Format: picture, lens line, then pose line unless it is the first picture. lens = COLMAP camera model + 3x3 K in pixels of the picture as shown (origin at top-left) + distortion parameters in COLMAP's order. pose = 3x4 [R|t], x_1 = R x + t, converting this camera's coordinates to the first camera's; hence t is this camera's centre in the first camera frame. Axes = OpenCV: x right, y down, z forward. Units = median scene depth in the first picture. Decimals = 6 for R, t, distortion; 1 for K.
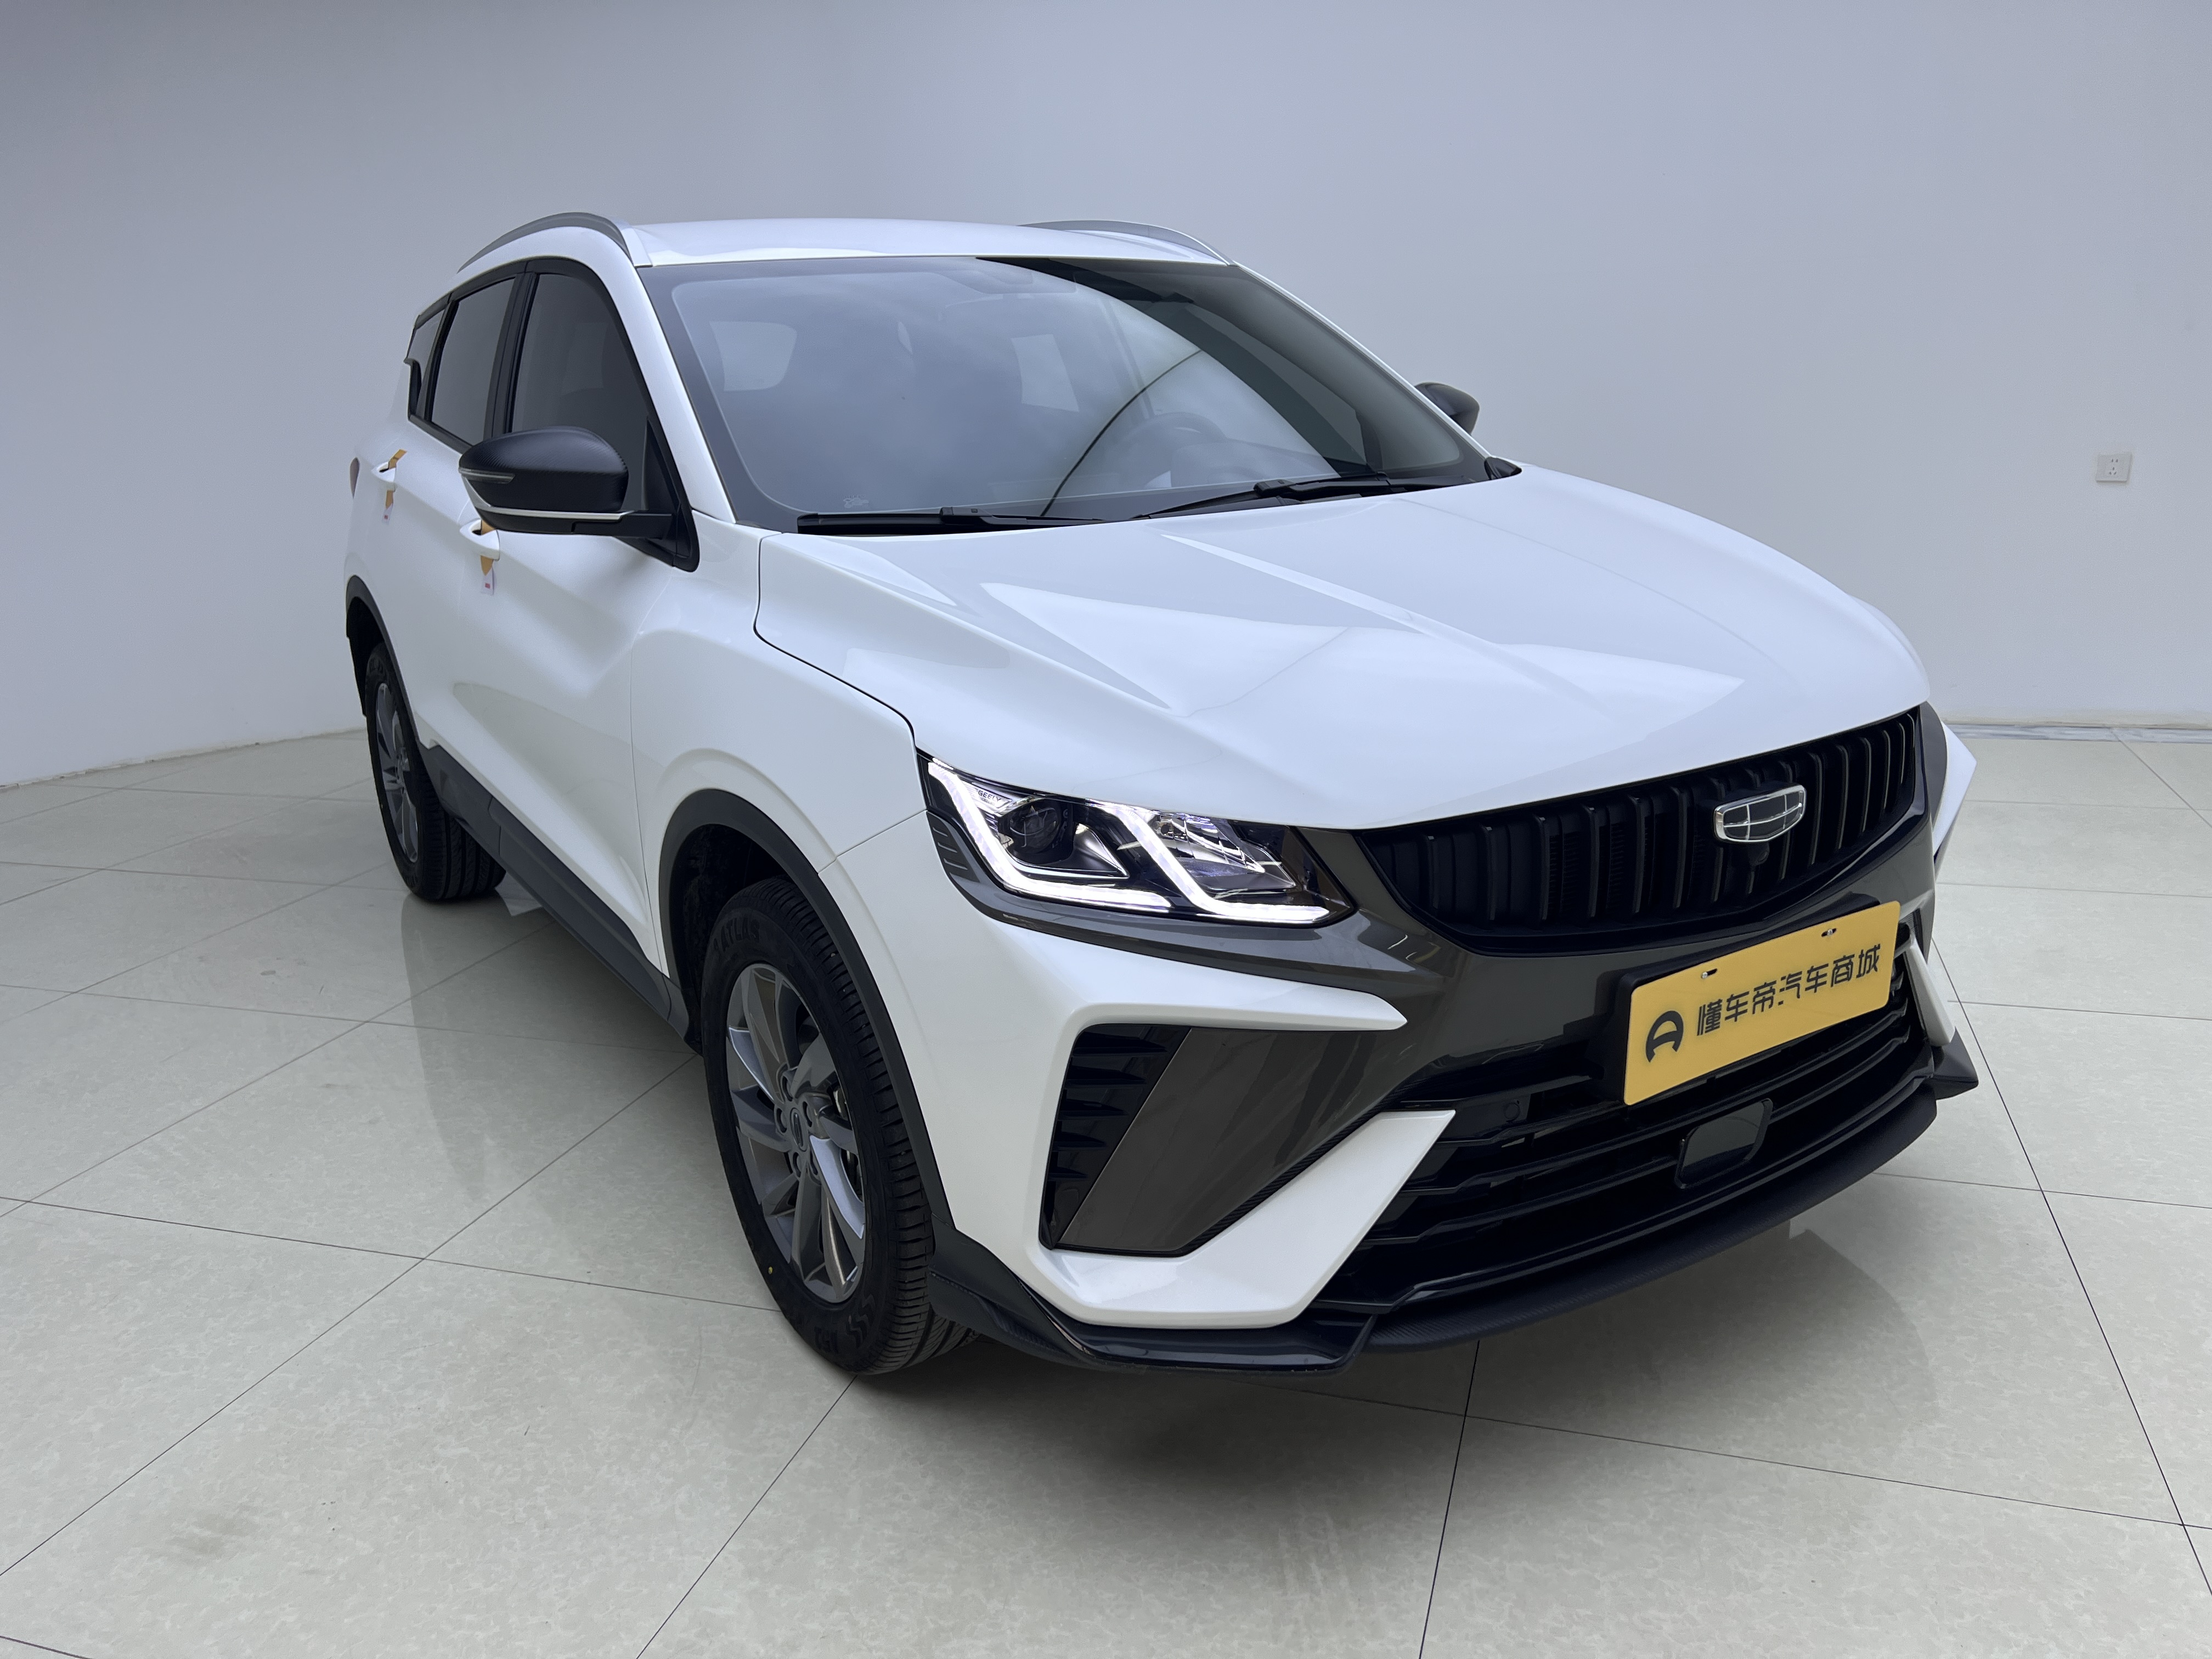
lens RADIAL K [[1665.6, 0, 1104.2], [0, 1665.6, 843.4], [0, 0, 1]] dist [0.051705, -0.053259]
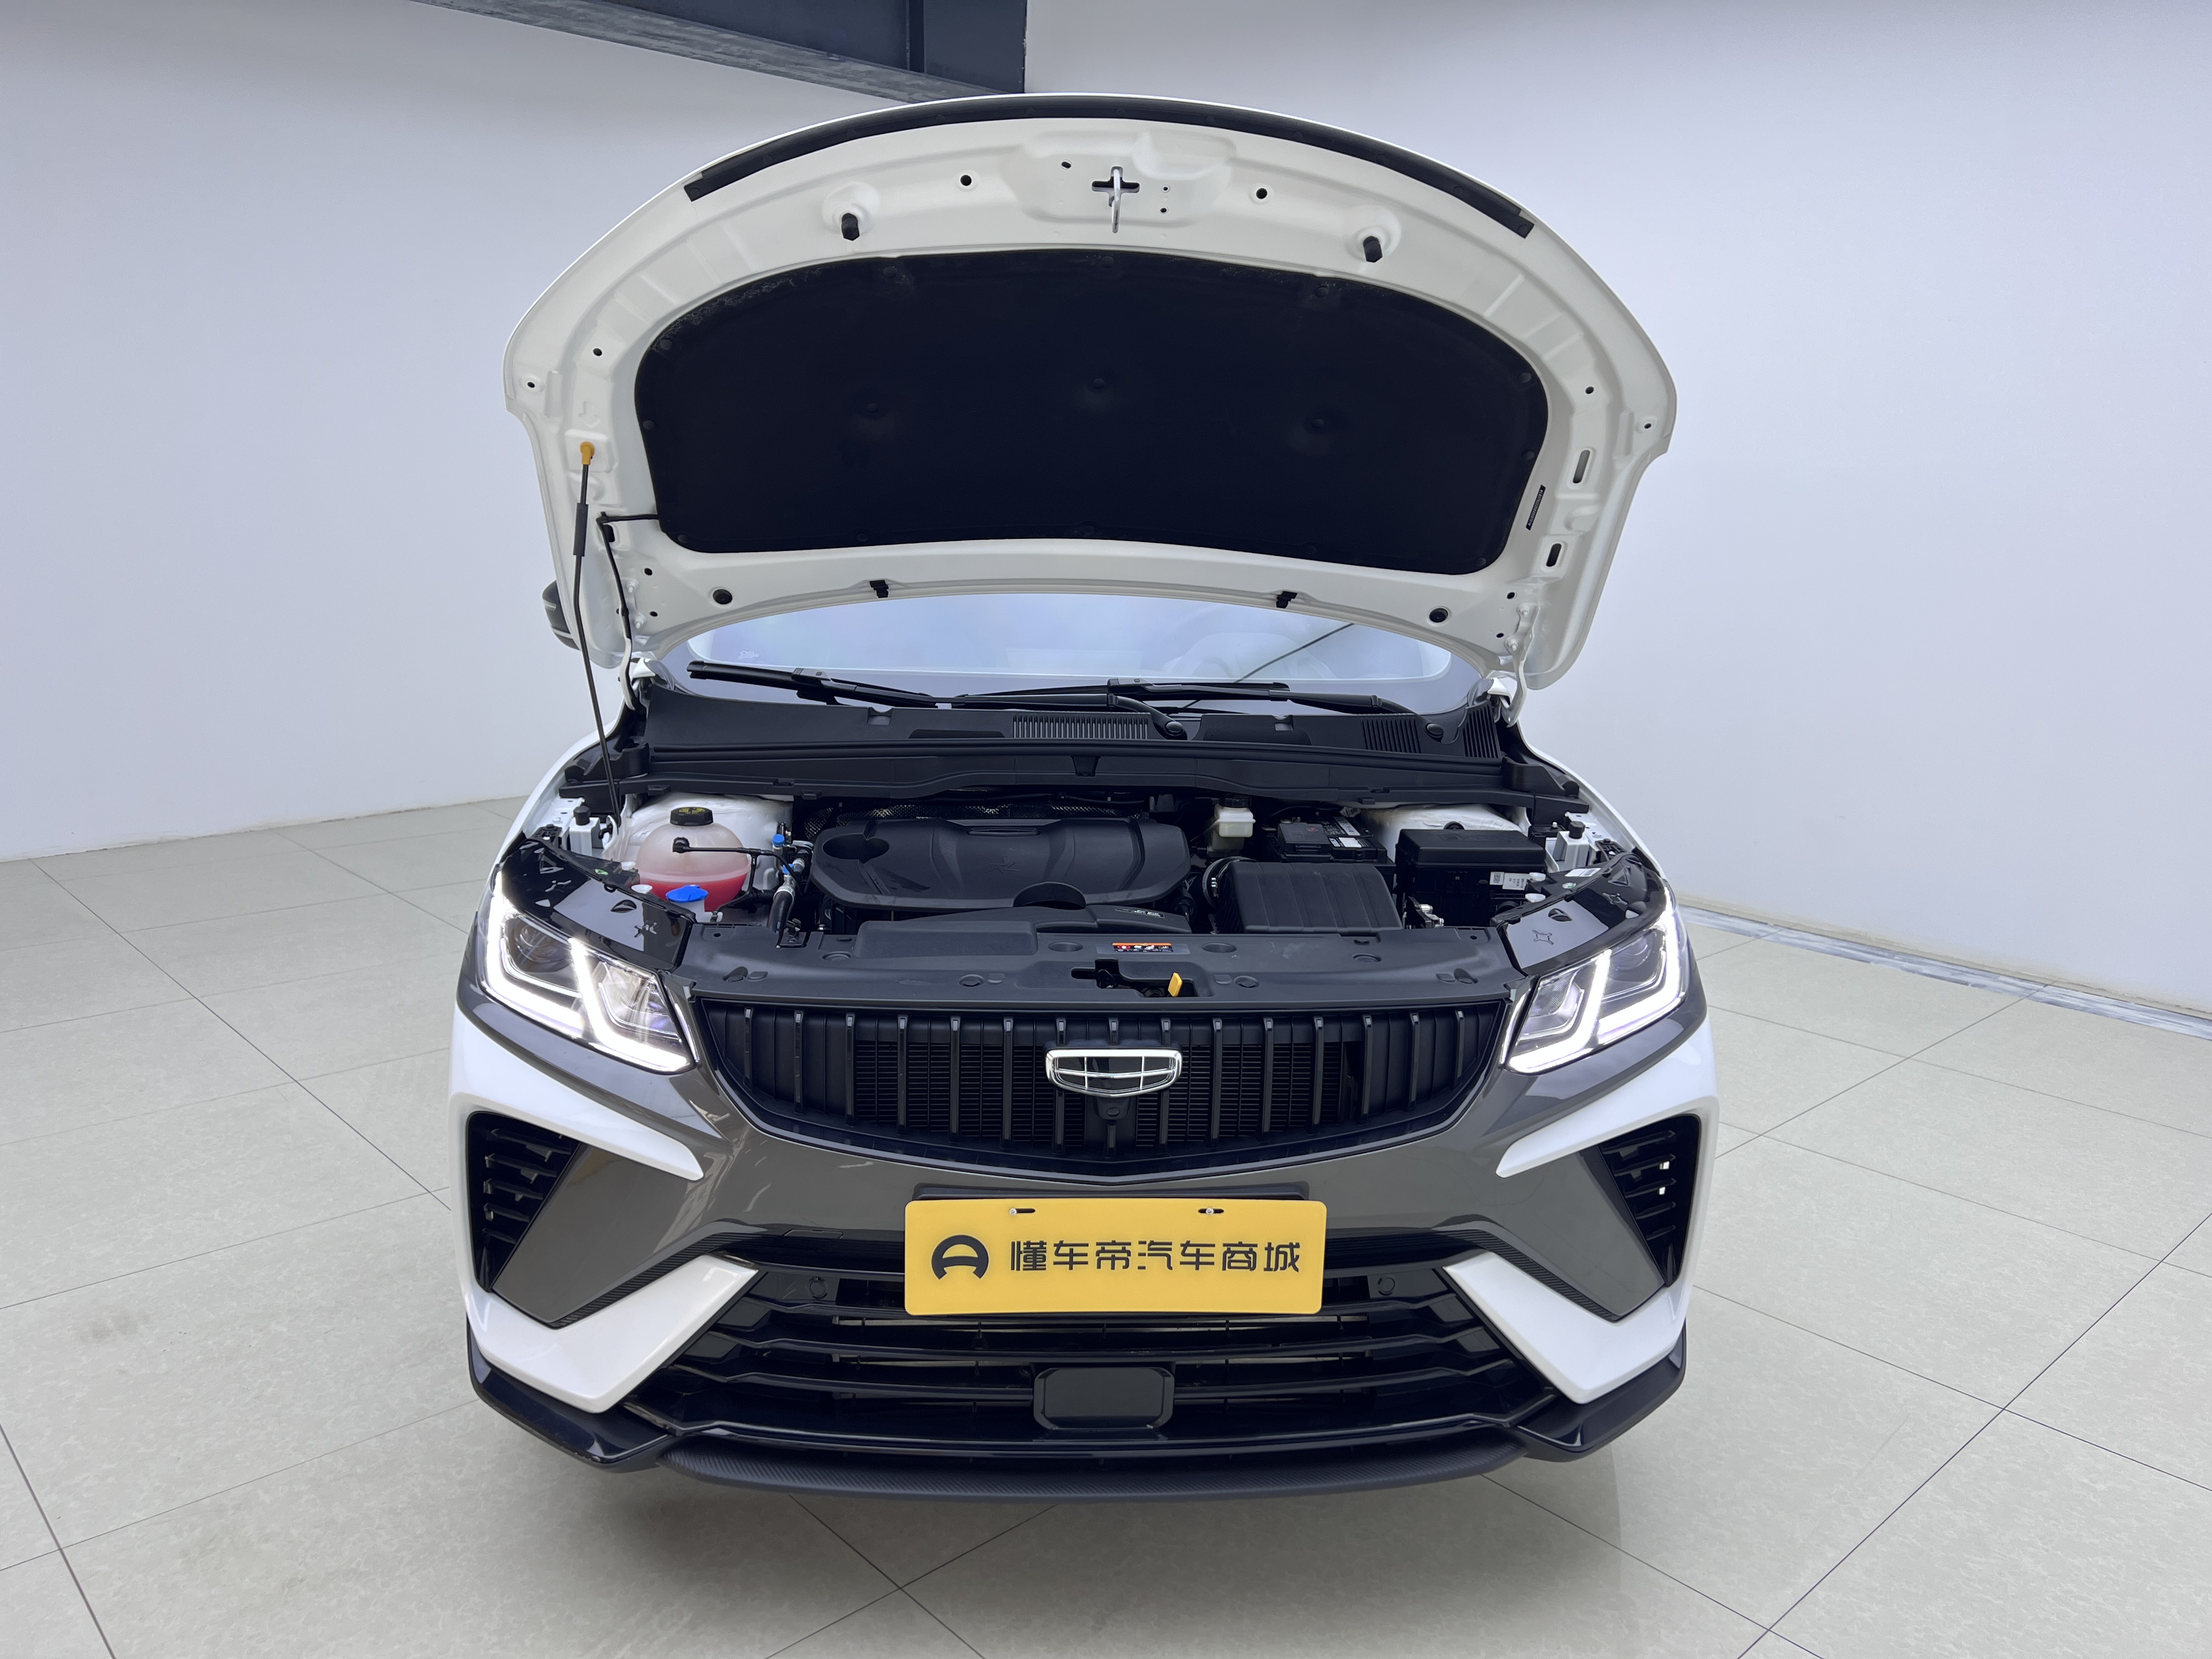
lens RADIAL K [[1665.6, 0, 1084.8], [0, 1665.6, 833.7], [0, 0, 1]] dist [0.051705, -0.053259]
pose [[0.866184, 0.161941, -0.472758, 0.808743], [-0.193744, 0.980868, -0.018984, -0.130605], [0.460640, 0.108038, 0.880988, 0.100512]]
